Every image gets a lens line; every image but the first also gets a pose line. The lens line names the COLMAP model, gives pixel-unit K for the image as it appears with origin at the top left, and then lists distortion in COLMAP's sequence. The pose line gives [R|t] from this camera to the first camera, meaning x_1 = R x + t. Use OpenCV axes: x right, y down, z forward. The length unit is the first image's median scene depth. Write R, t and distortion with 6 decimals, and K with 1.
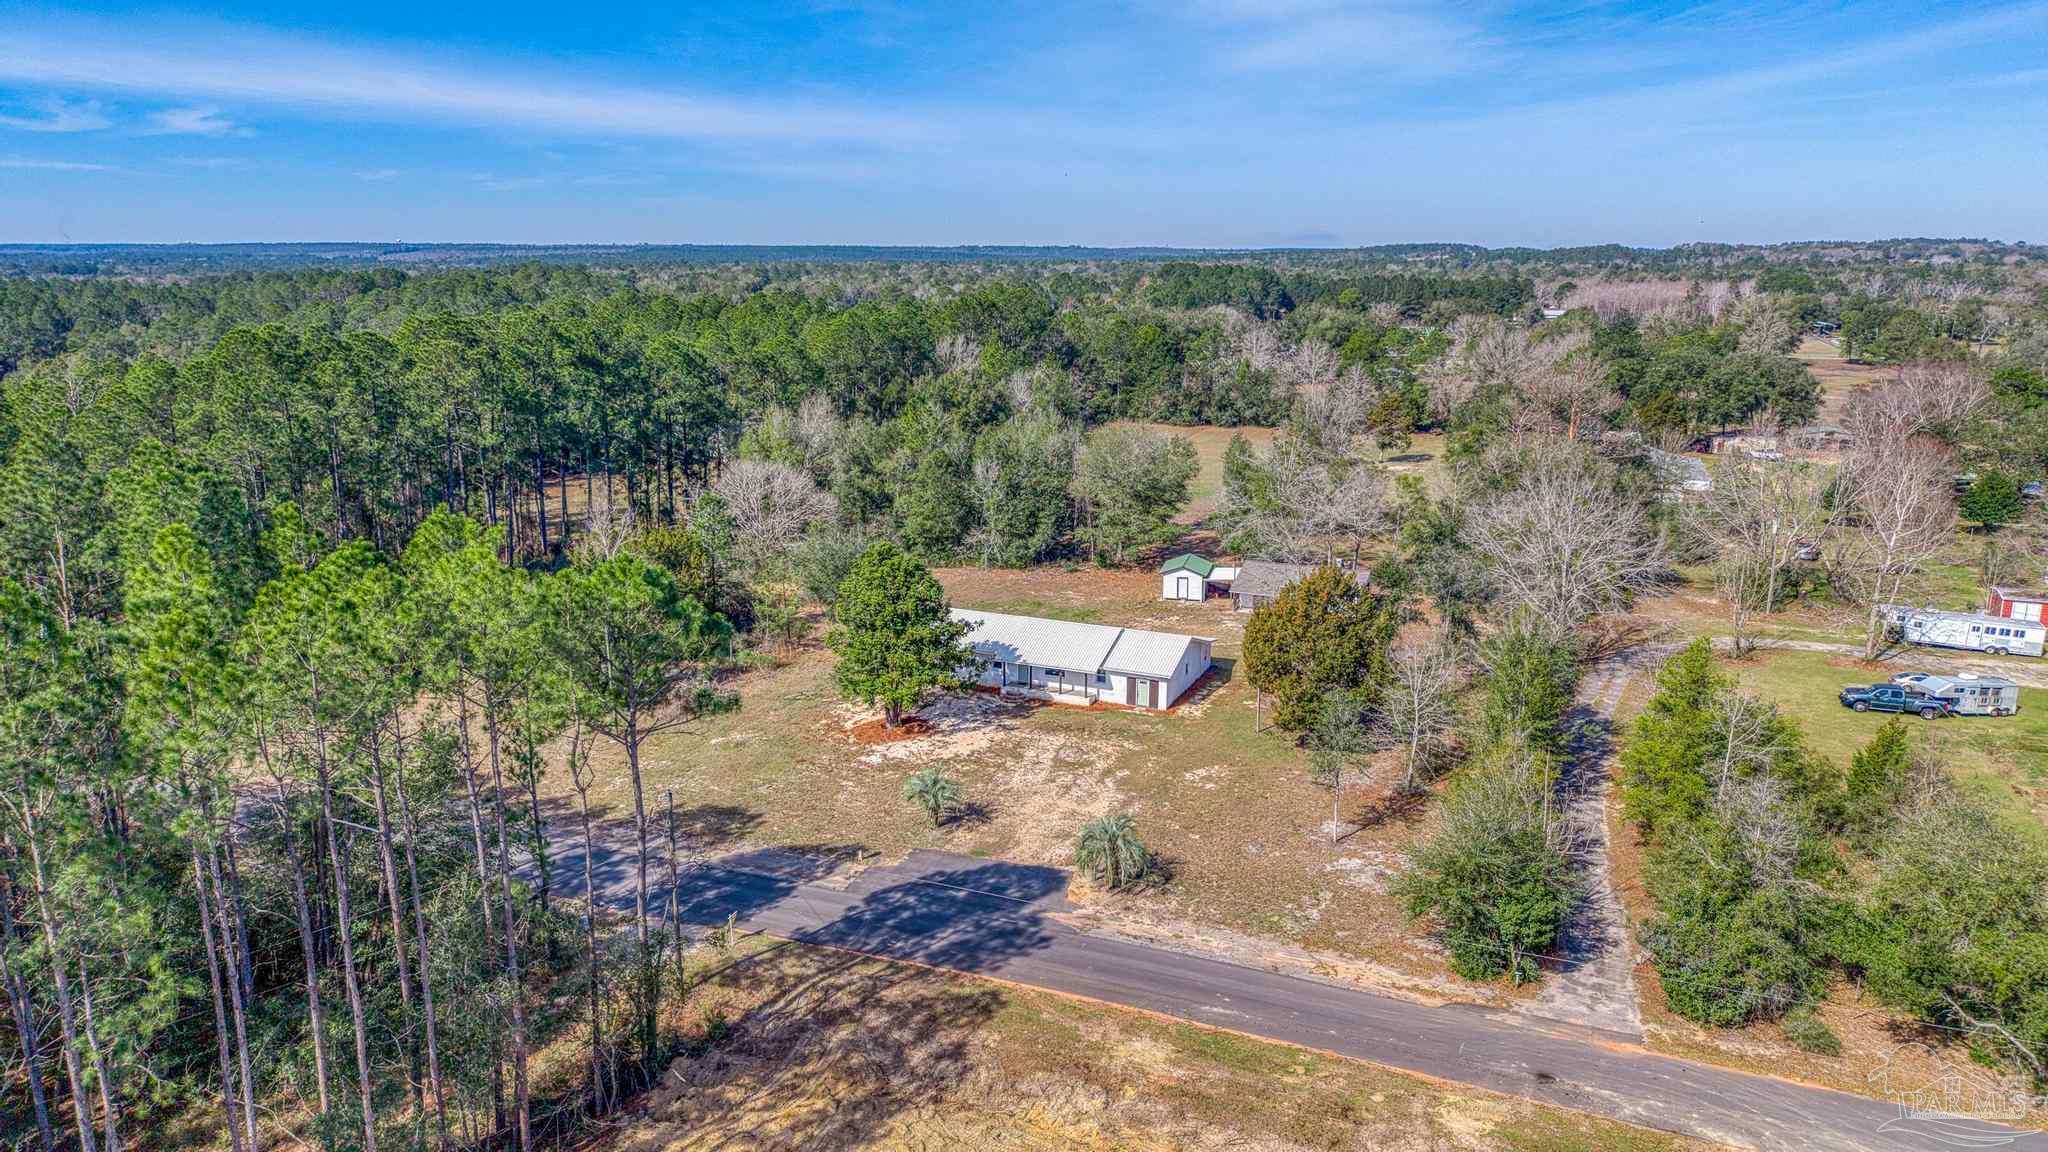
lens RADIAL K [[1385.9, 0, 1012.1], [0, 1385.9, 572.3], [0, 0, 1]] dist [-0.000699, 0.000874]
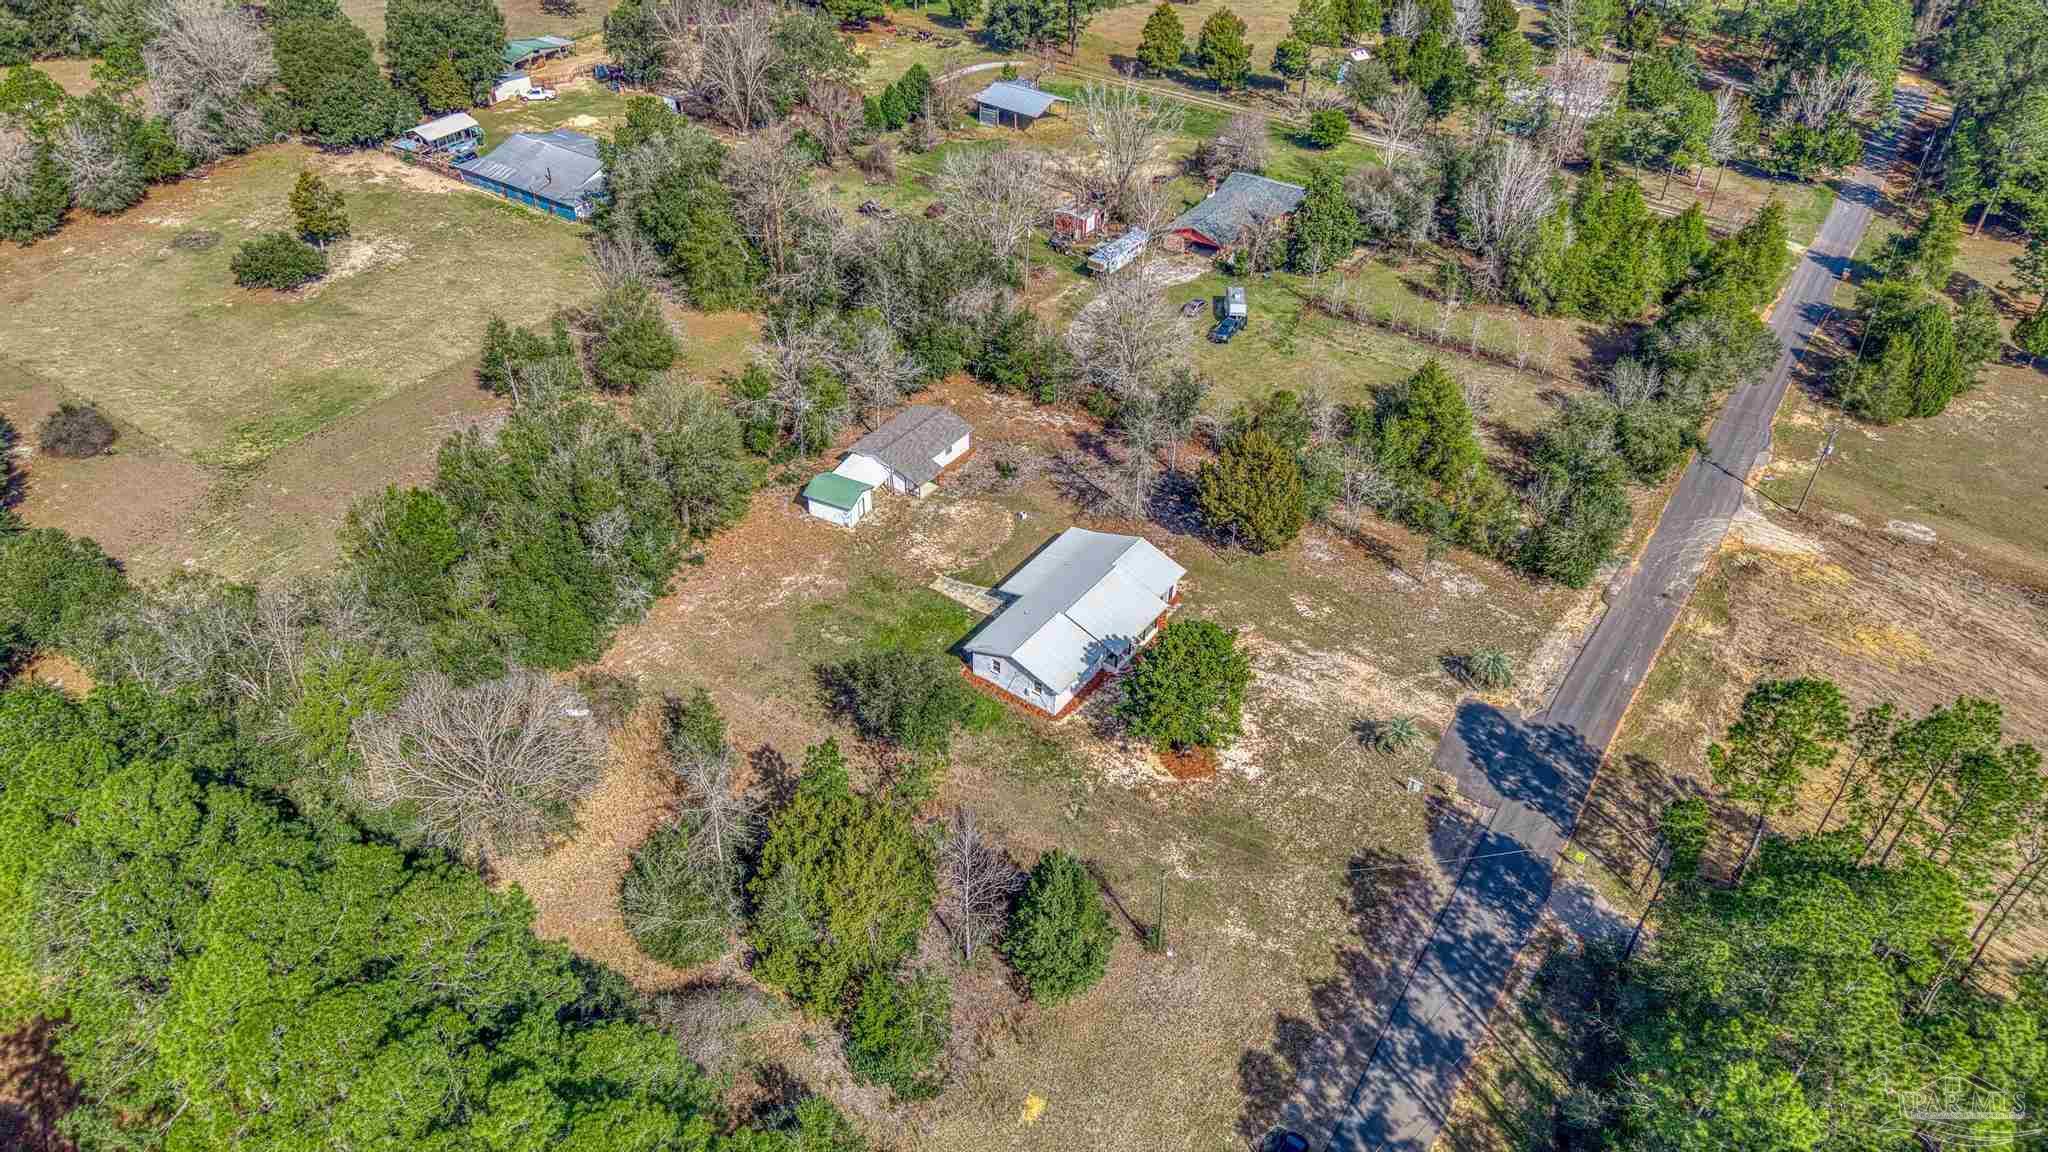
lens RADIAL K [[1385.9, 0, 1024.4], [0, 1385.9, 574.5], [0, 0, 1]] dist [-0.000699, 0.000874]
pose [[0.196239, -0.613869, 0.764628, -0.959597], [0.202065, 0.788370, 0.581071, -0.745600], [-0.959510, 0.040476, 0.278750, 0.849904]]
